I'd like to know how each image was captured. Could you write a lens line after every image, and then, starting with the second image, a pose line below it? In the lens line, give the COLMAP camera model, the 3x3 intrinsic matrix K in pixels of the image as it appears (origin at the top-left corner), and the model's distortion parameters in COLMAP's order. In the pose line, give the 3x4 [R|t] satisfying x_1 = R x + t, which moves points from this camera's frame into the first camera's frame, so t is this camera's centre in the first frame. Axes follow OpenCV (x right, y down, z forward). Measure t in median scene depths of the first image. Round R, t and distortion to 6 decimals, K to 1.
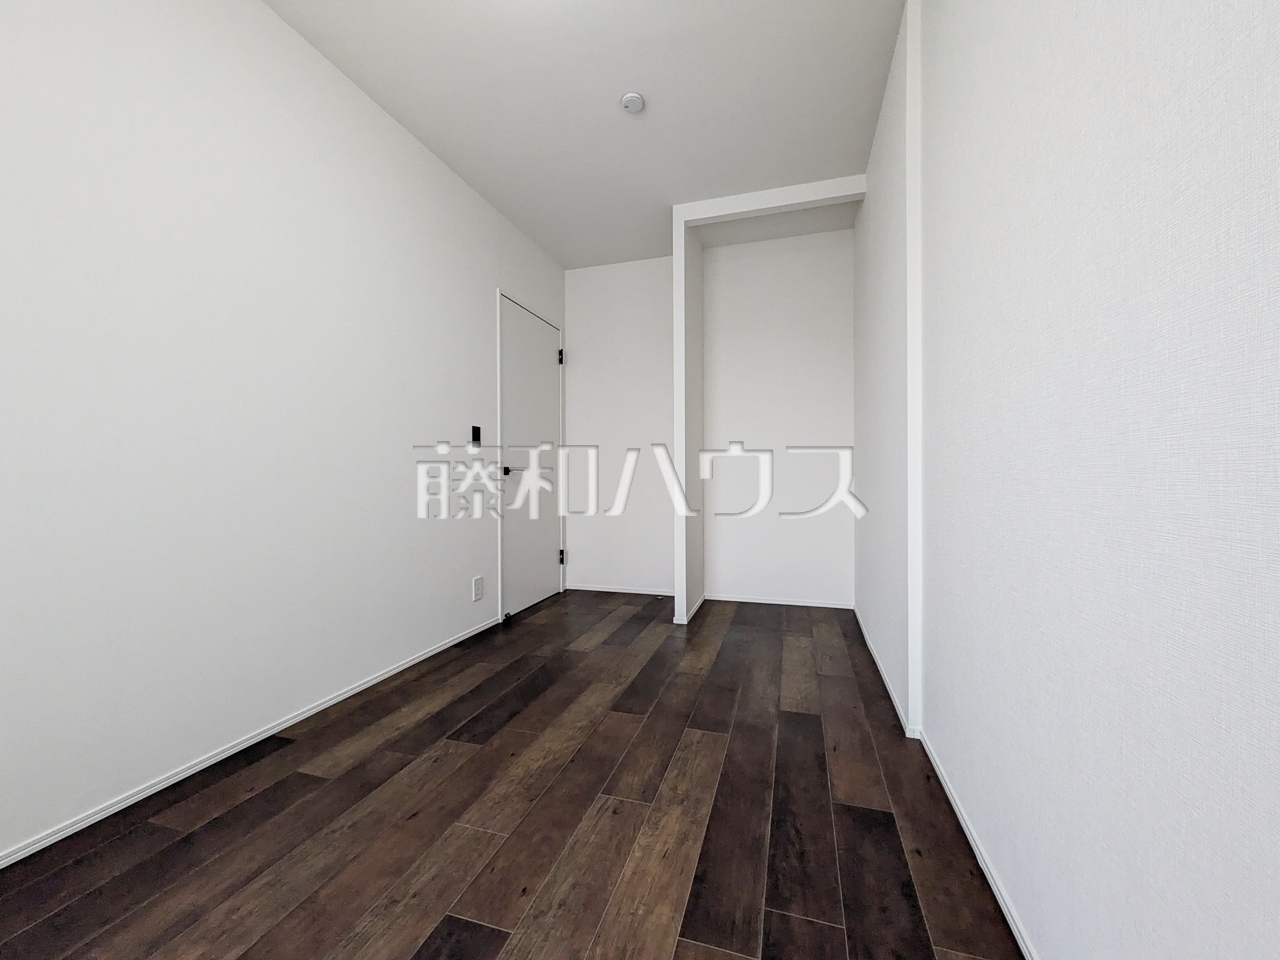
lens RADIAL K [[503.2, 0, 643.9], [0, 503.2, 477.5], [0, 0, 1]] dist [-0.002581, 0.003604]
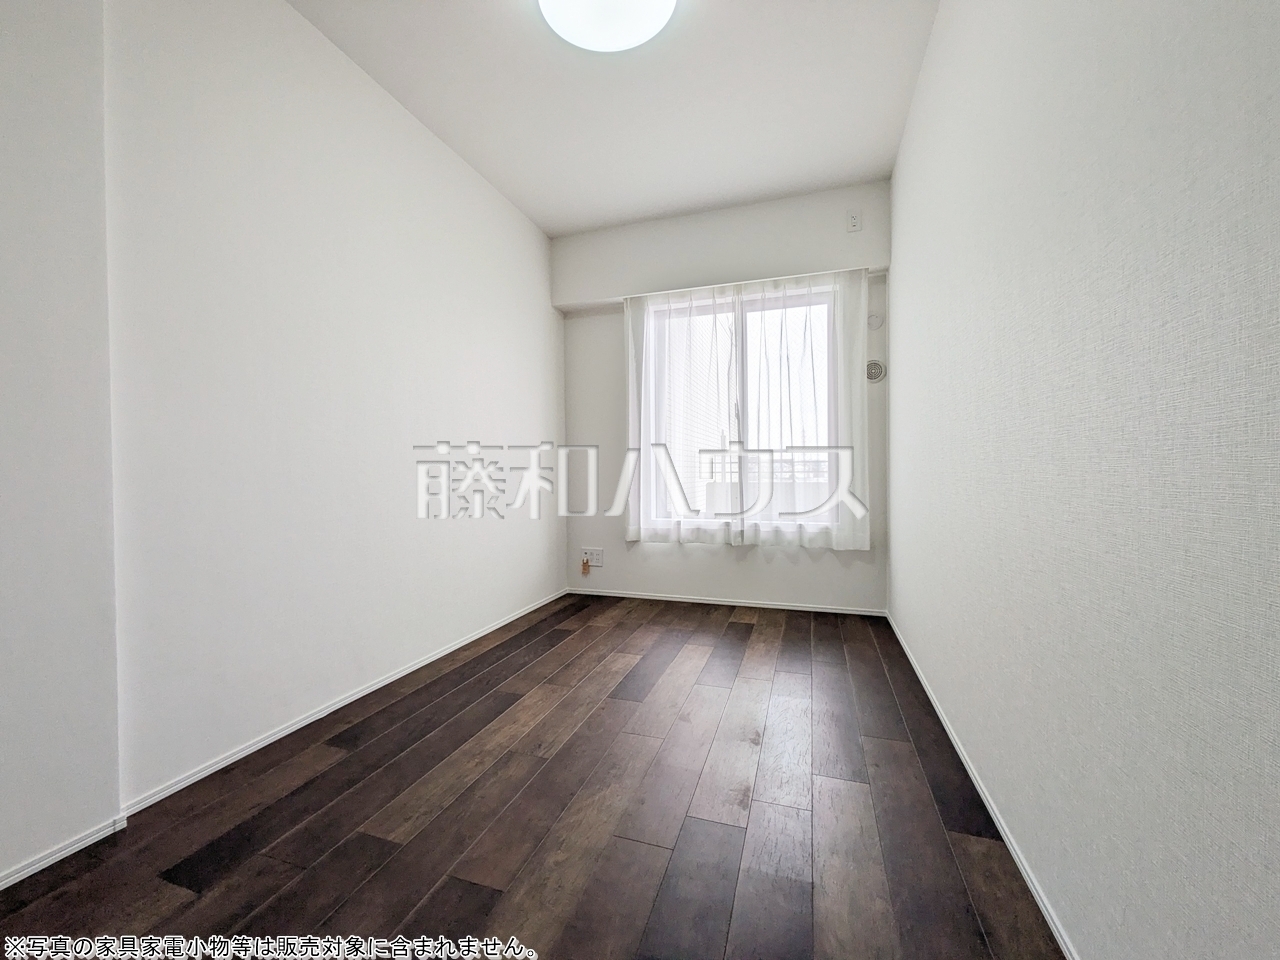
lens RADIAL K [[503.2, 0, 643.9], [0, 503.2, 477.5], [0, 0, 1]] dist [-0.002581, 0.003604]
pose [[-0.999599, 0.011269, 0.025982, -0.349265], [0.011703, 0.999793, 0.016616, -0.008170], [-0.025789, 0.016914, -0.999524, 2.199215]]
